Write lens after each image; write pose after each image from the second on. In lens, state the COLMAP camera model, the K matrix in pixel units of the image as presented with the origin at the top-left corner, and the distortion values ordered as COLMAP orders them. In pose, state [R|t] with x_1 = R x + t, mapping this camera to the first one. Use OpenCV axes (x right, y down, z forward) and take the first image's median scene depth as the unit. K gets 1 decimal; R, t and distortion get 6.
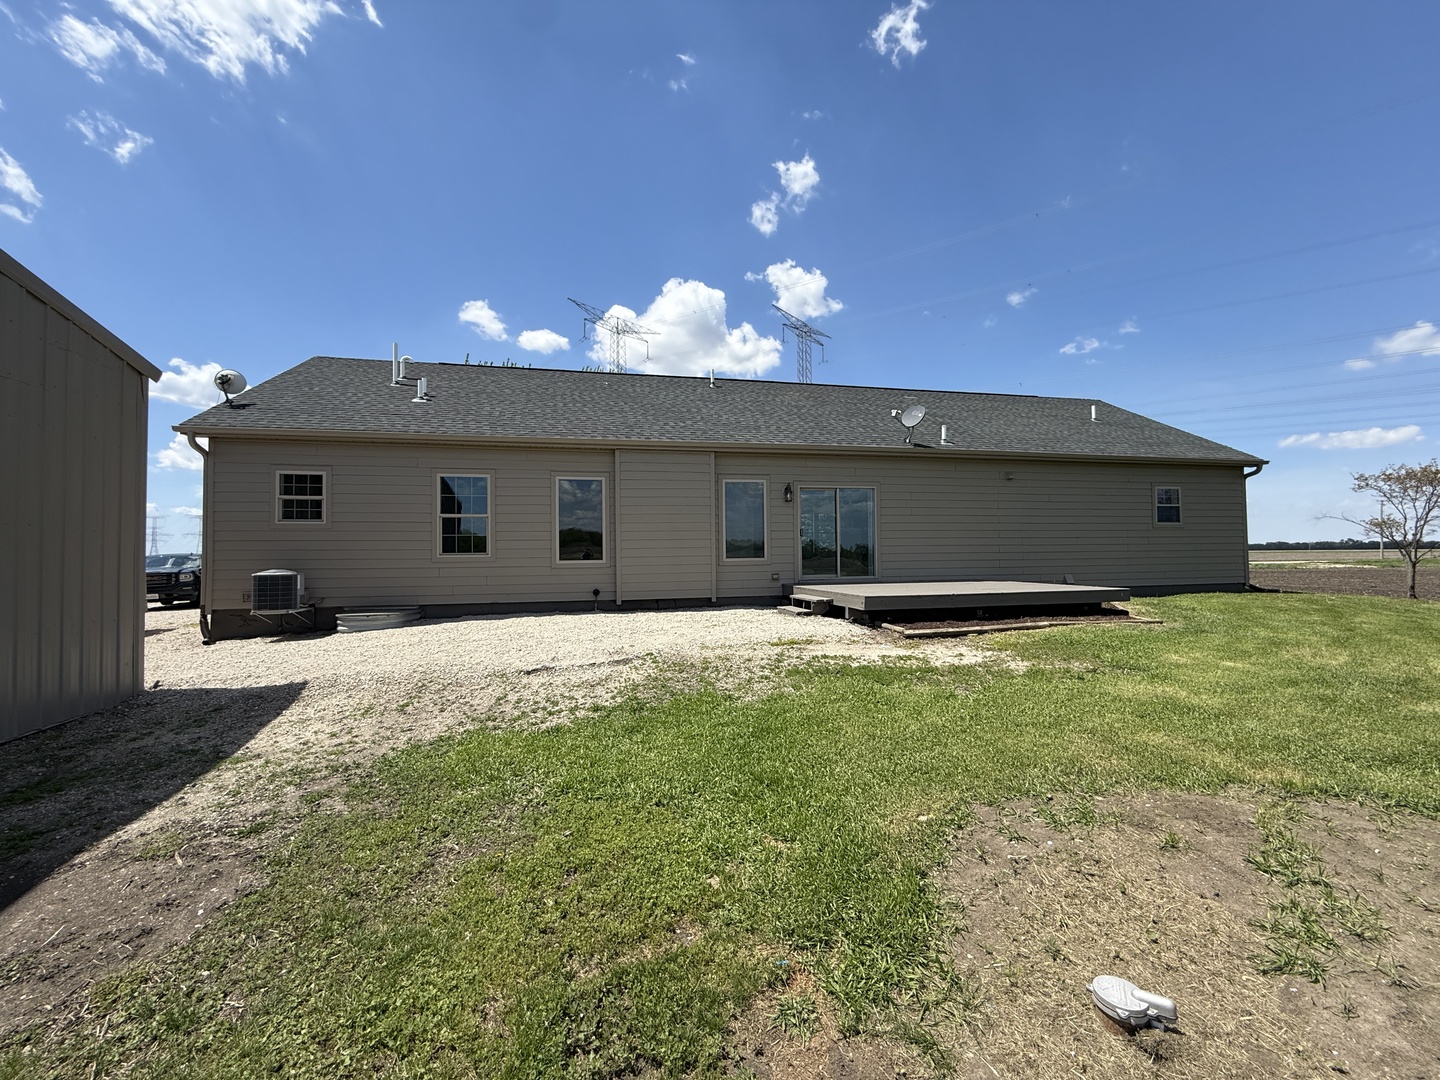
lens RADIAL K [[575.9, 0, 722.5], [0, 575.9, 535.5], [0, 0, 1]] dist [0.003617, -0.000010]
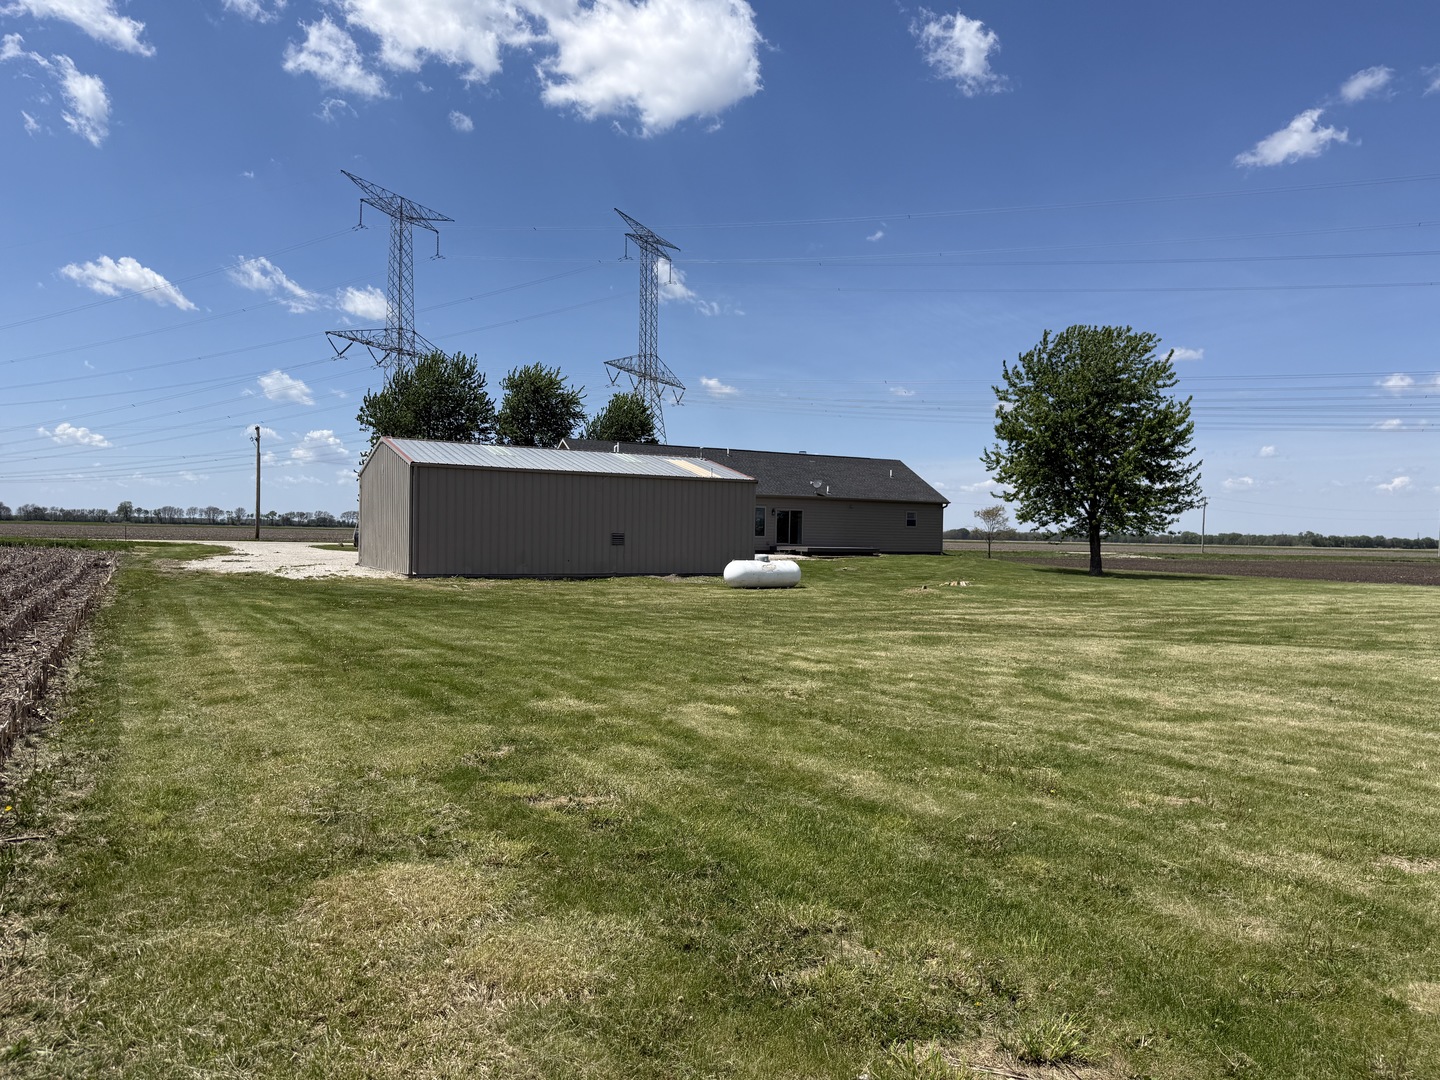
lens RADIAL K [[1004.1, 0, 720.0], [0, 1004.1, 546.0], [0, 0, 1]] dist [0.002571, -0.000132]
pose [[0.957745, 0.022324, 0.286750, -1.469447], [-0.037071, 0.998249, 0.046102, -0.124335], [-0.285219, -0.054784, 0.956895, -3.424580]]
